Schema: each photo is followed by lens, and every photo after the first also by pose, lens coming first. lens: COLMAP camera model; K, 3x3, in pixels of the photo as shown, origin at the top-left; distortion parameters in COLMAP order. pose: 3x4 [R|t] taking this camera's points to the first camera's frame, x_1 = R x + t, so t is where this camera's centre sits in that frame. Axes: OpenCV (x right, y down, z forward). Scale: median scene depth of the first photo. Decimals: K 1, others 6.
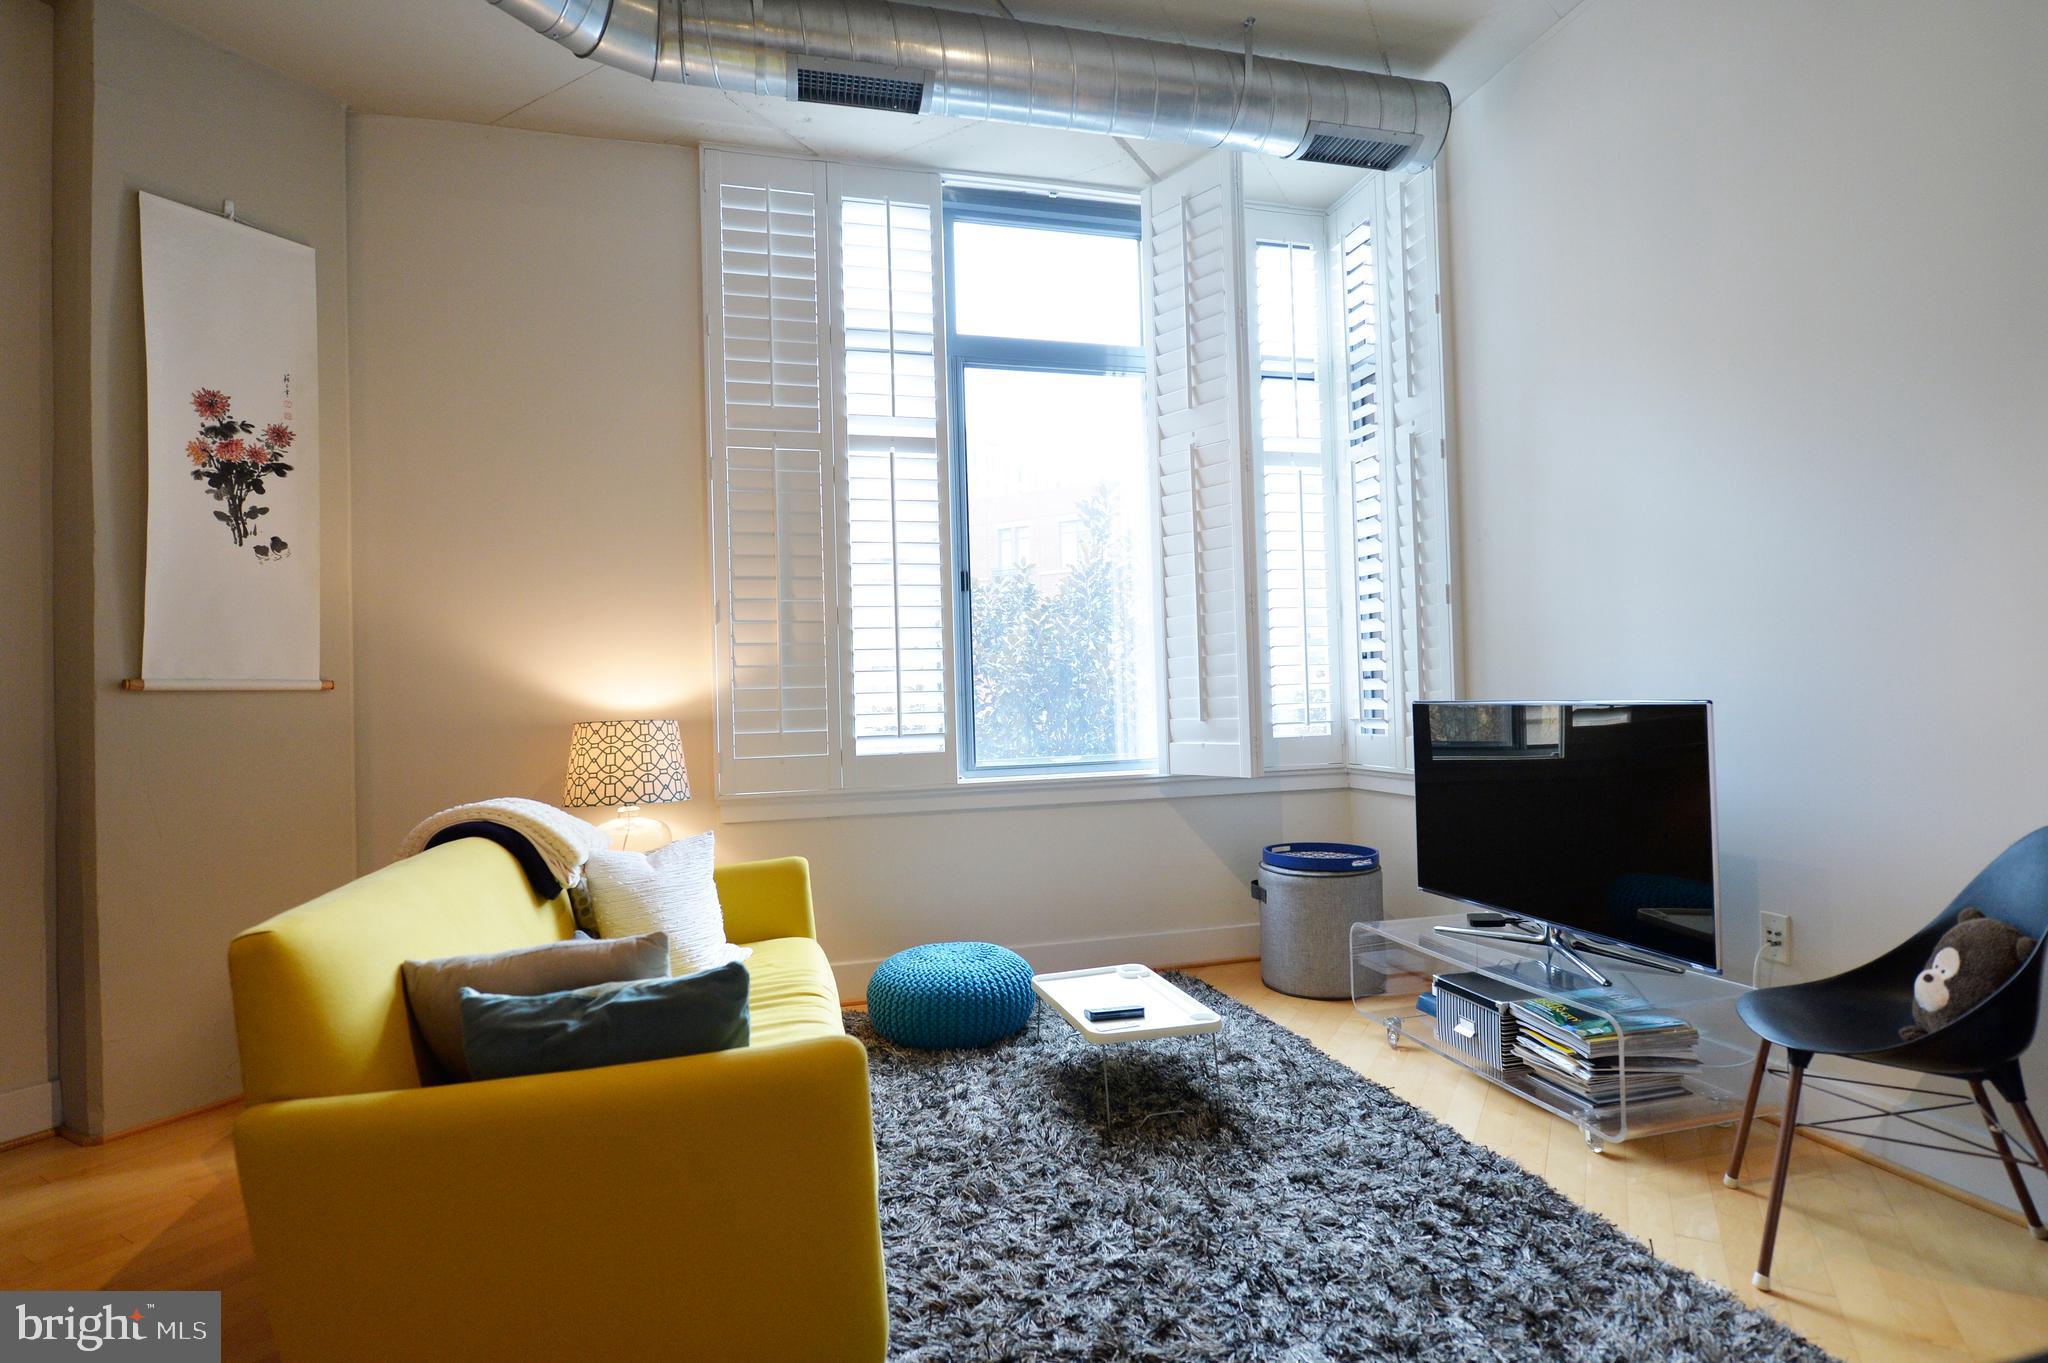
lens RADIAL K [[1004.2, 0, 1020.5], [0, 1004.2, 681.4], [0, 0, 1]] dist [-0.000110, -0.002916]
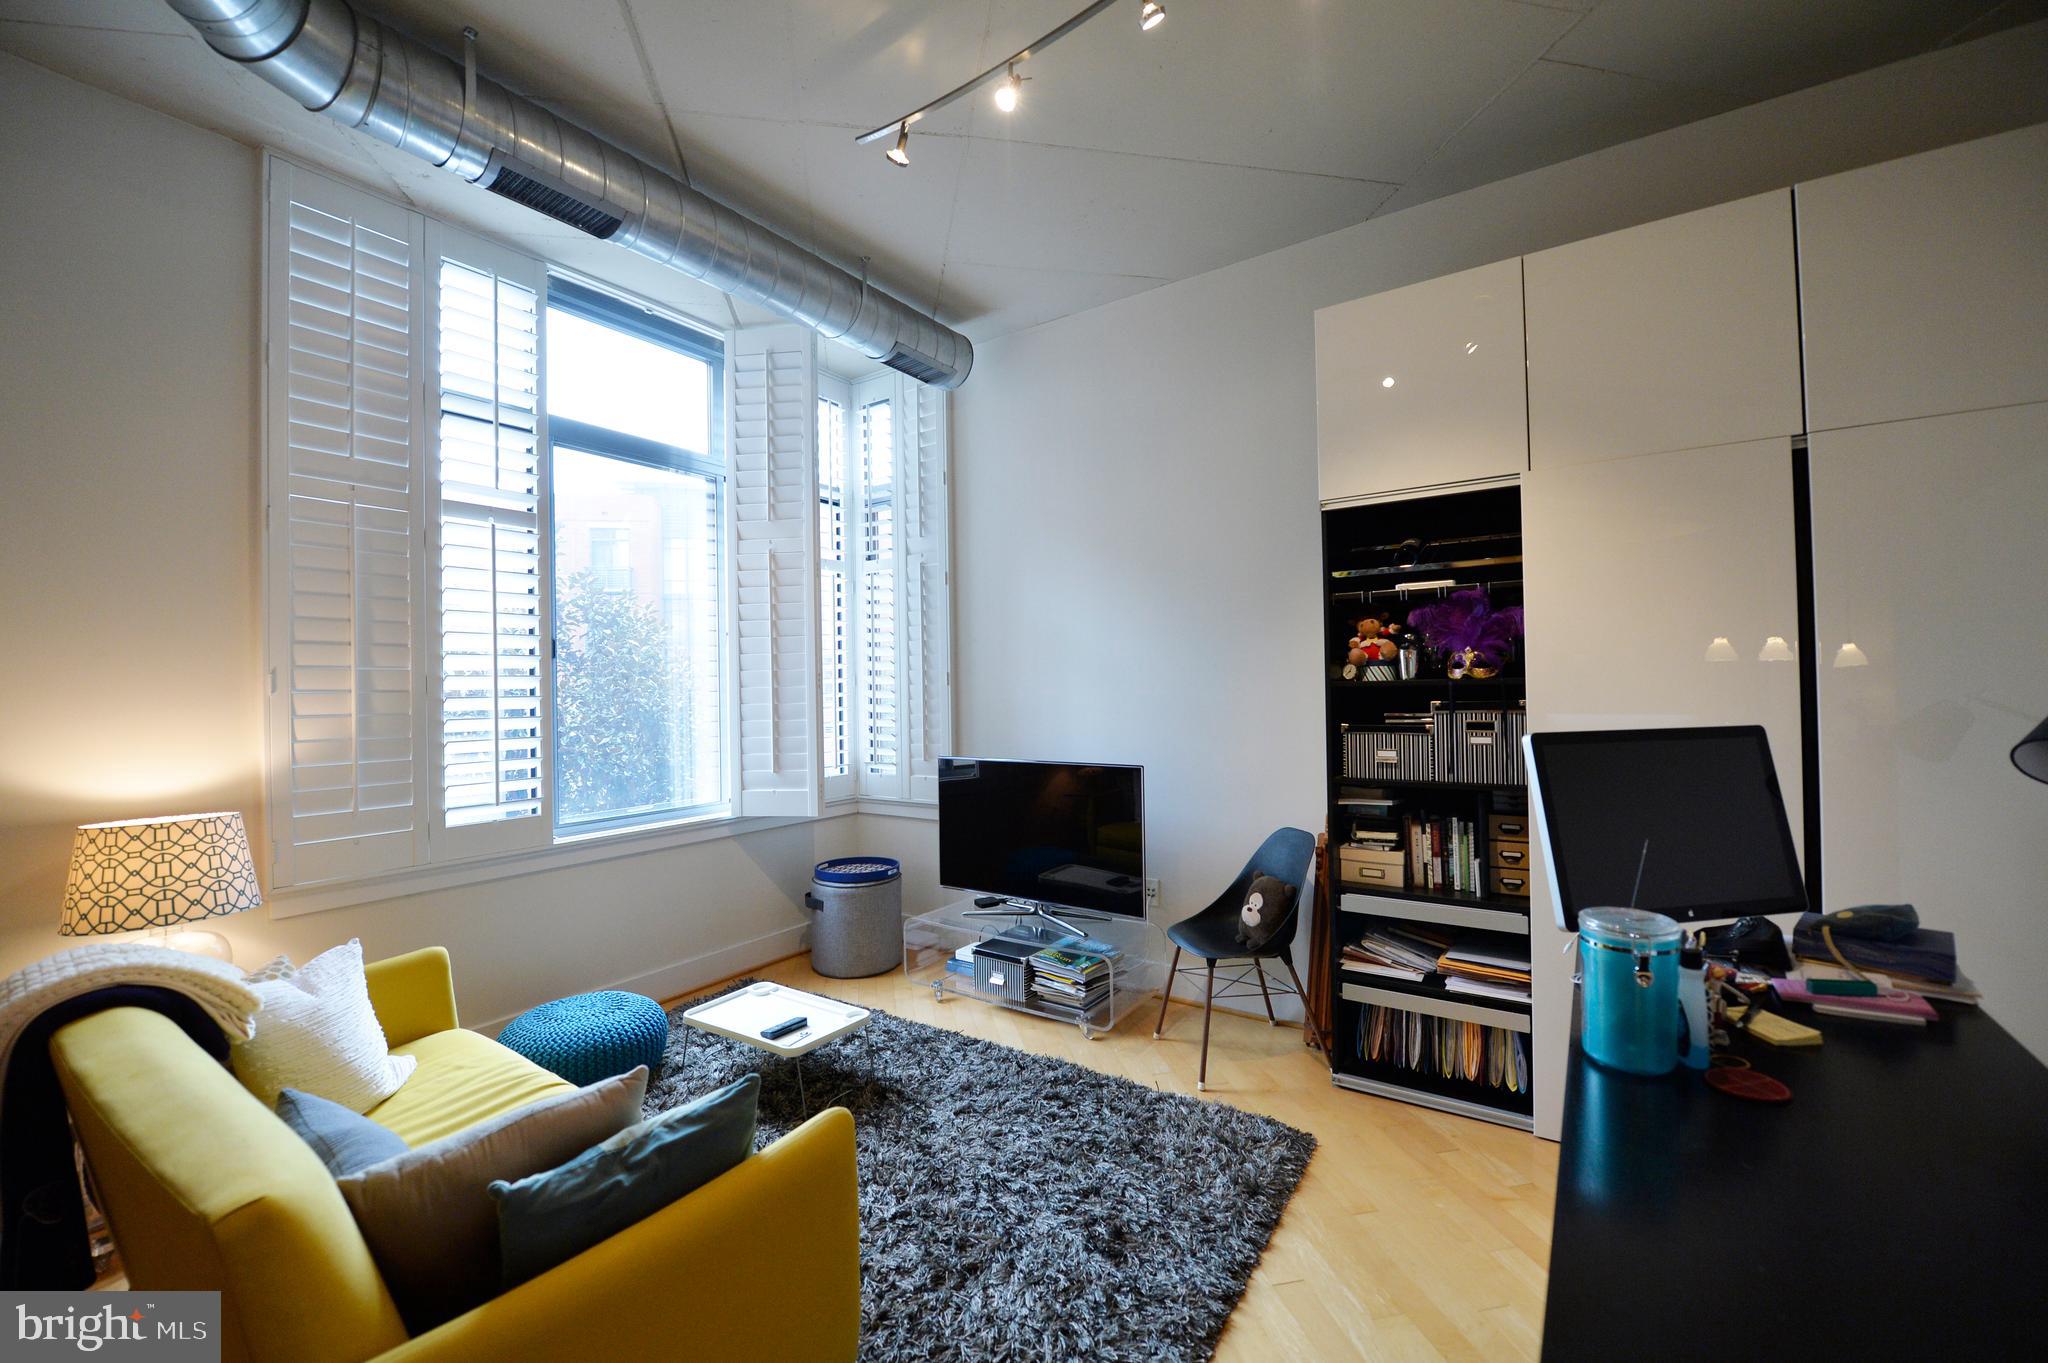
lens RADIAL K [[821.3, 0, 1026.0], [0, 821.3, 681.9], [0, 0, 1]] dist [-0.014755, -0.001239]
pose [[0.753960, 0.020148, 0.656611, -0.280825], [-0.014401, 0.999796, -0.014141, -0.069972], [-0.656763, 0.001206, 0.754096, 0.030715]]
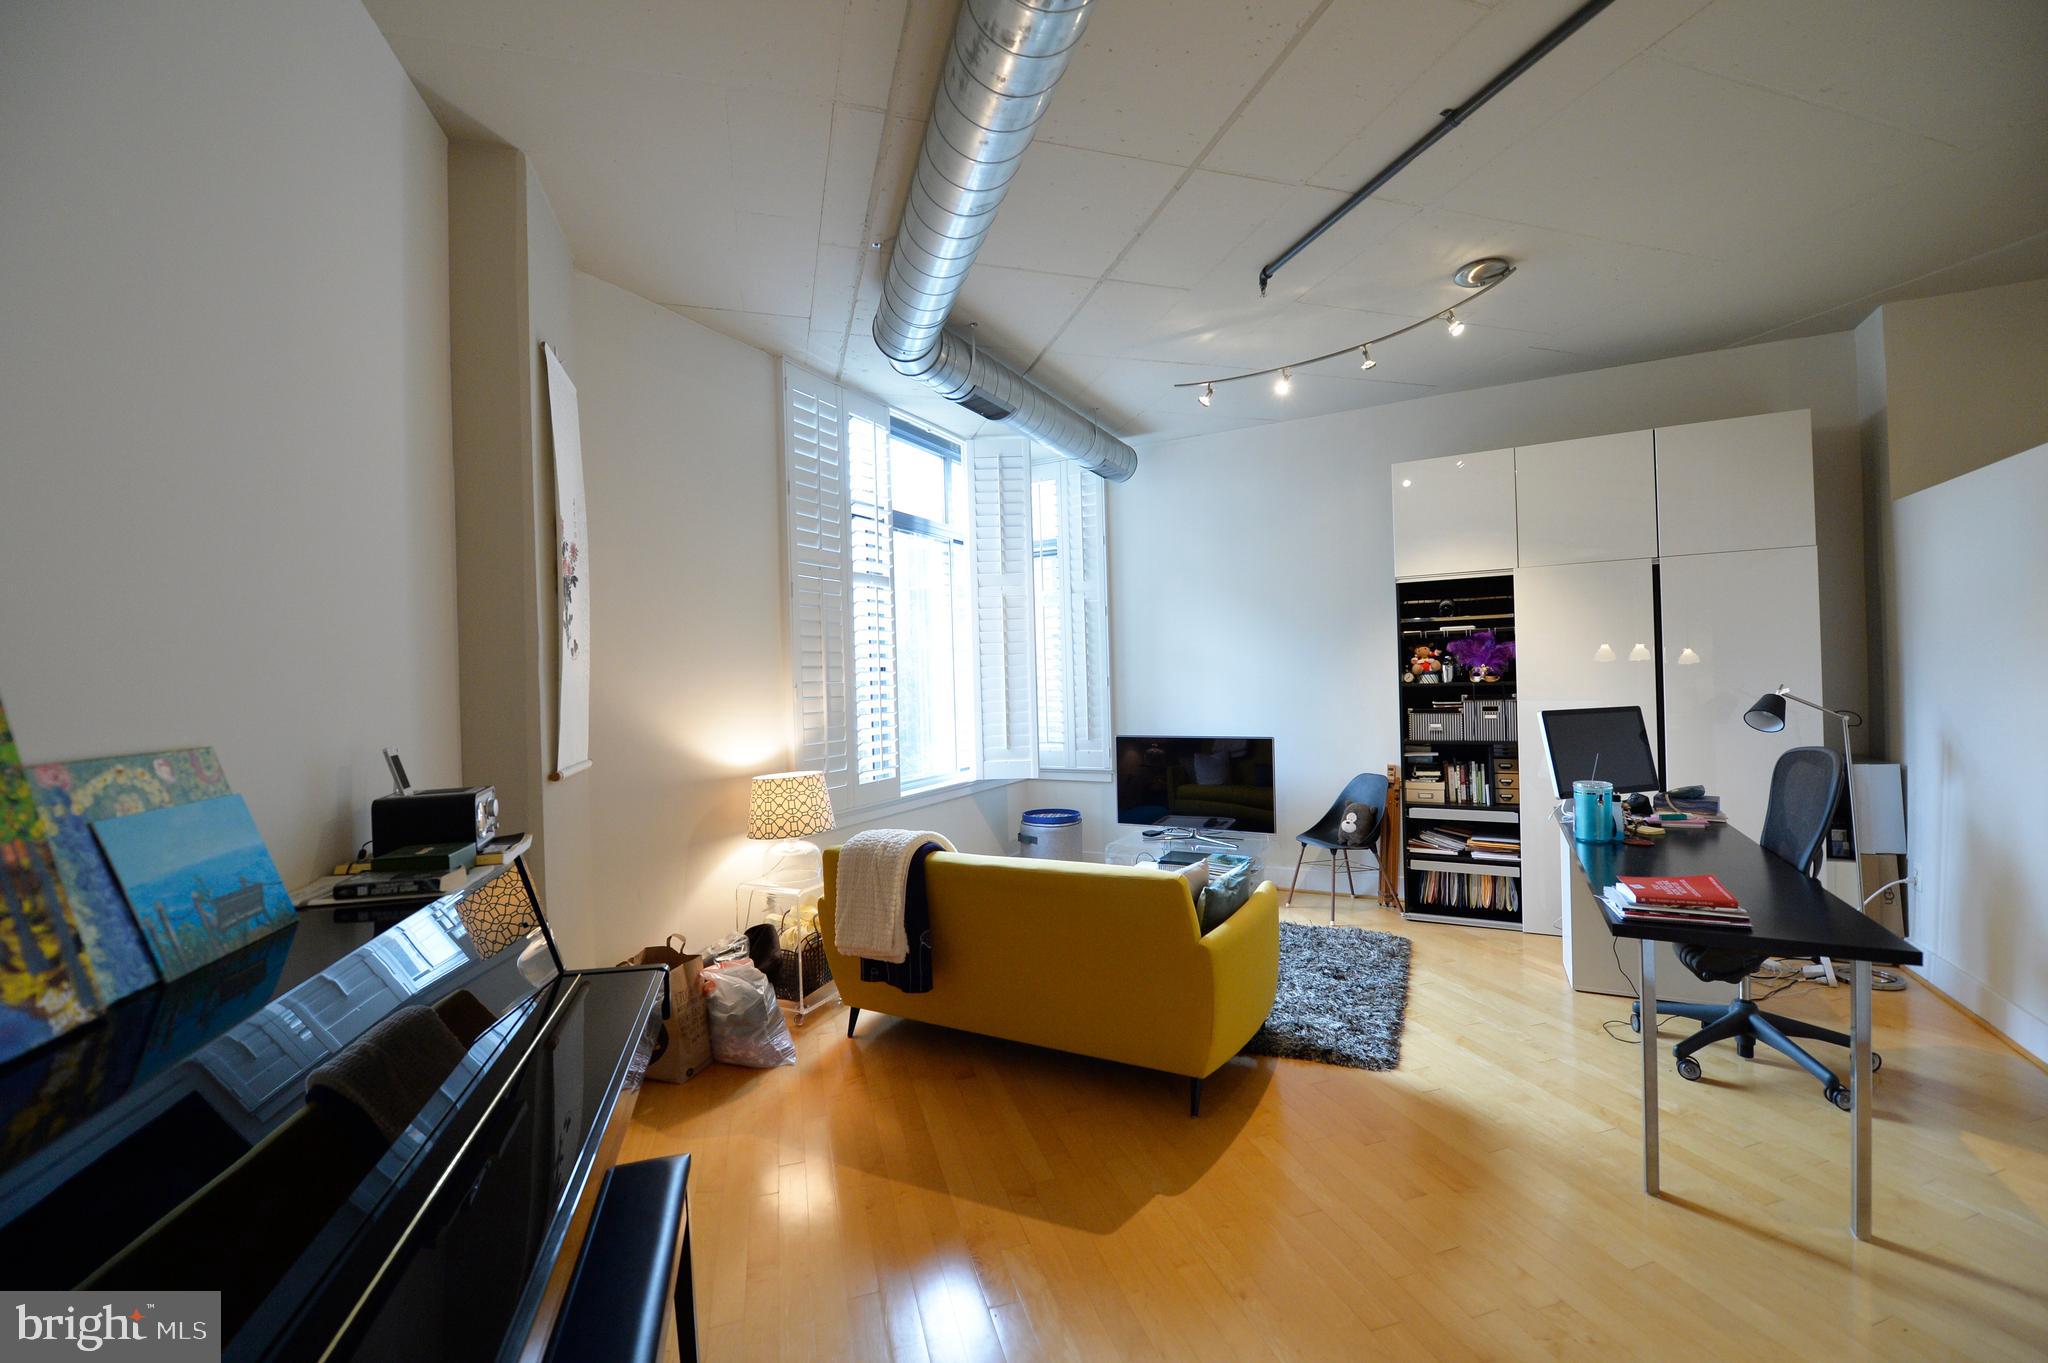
lens RADIAL K [[821.3, 0, 1025.1], [0, 821.3, 681.5], [0, 0, 1]] dist [-0.014755, -0.001239]
pose [[0.682071, 0.005065, 0.731269, -0.968317], [-0.003004, 0.999987, -0.004124, -0.082492], [-0.731280, 0.000616, 0.682077, -0.031873]]
